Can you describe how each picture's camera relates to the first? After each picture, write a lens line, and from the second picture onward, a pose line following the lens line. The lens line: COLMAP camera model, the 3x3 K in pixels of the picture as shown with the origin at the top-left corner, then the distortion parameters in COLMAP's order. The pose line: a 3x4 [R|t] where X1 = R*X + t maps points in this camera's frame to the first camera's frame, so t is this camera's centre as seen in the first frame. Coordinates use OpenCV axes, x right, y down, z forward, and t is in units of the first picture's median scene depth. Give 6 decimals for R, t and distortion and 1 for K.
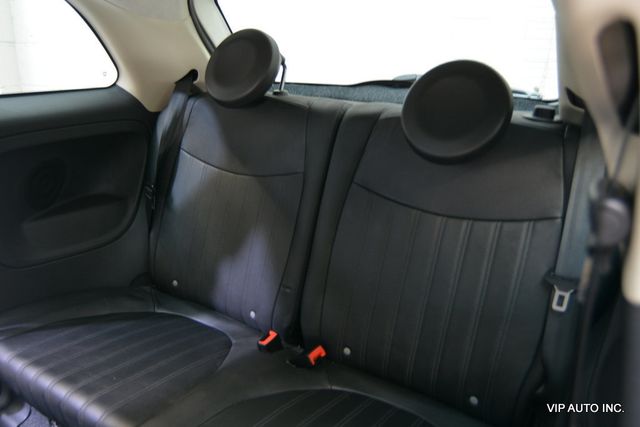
lens RADIAL K [[491.7, 0, 313.9], [0, 491.7, 211.3], [0, 0, 1]] dist [-0.025544, 0.022631]
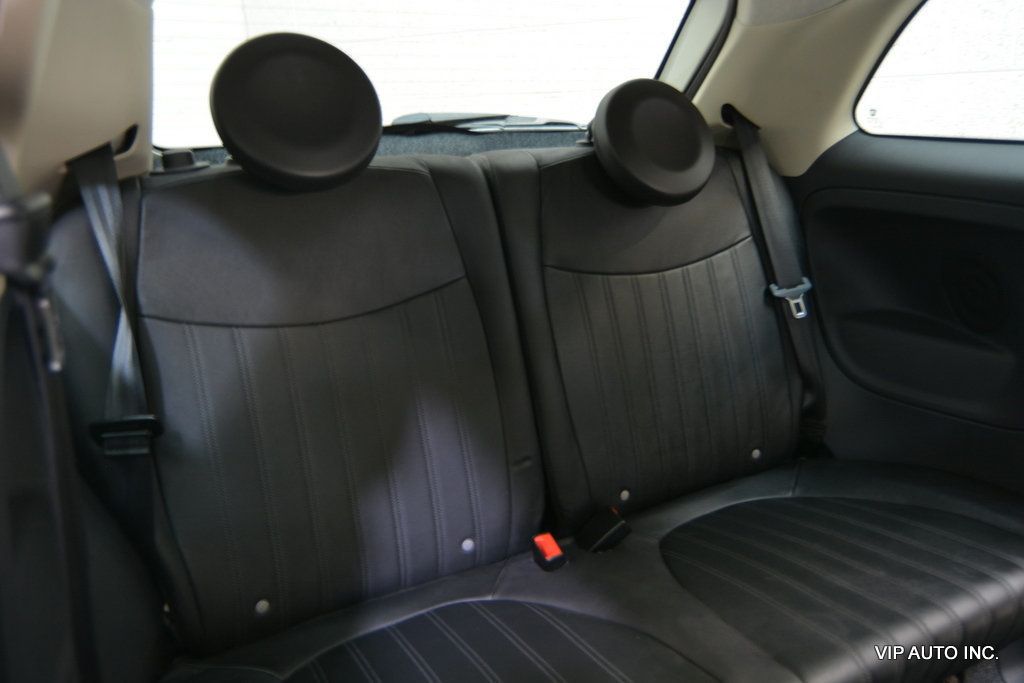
lens RADIAL K [[786.8, 0, 507.7], [0, 786.8, 337.8], [0, 0, 1]] dist [-0.025544, 0.022631]
pose [[0.449815, -0.284370, 0.846641, -0.841092], [0.310046, 0.938722, 0.150574, -0.138787], [-0.837579, 0.194767, 0.510419, 0.491657]]
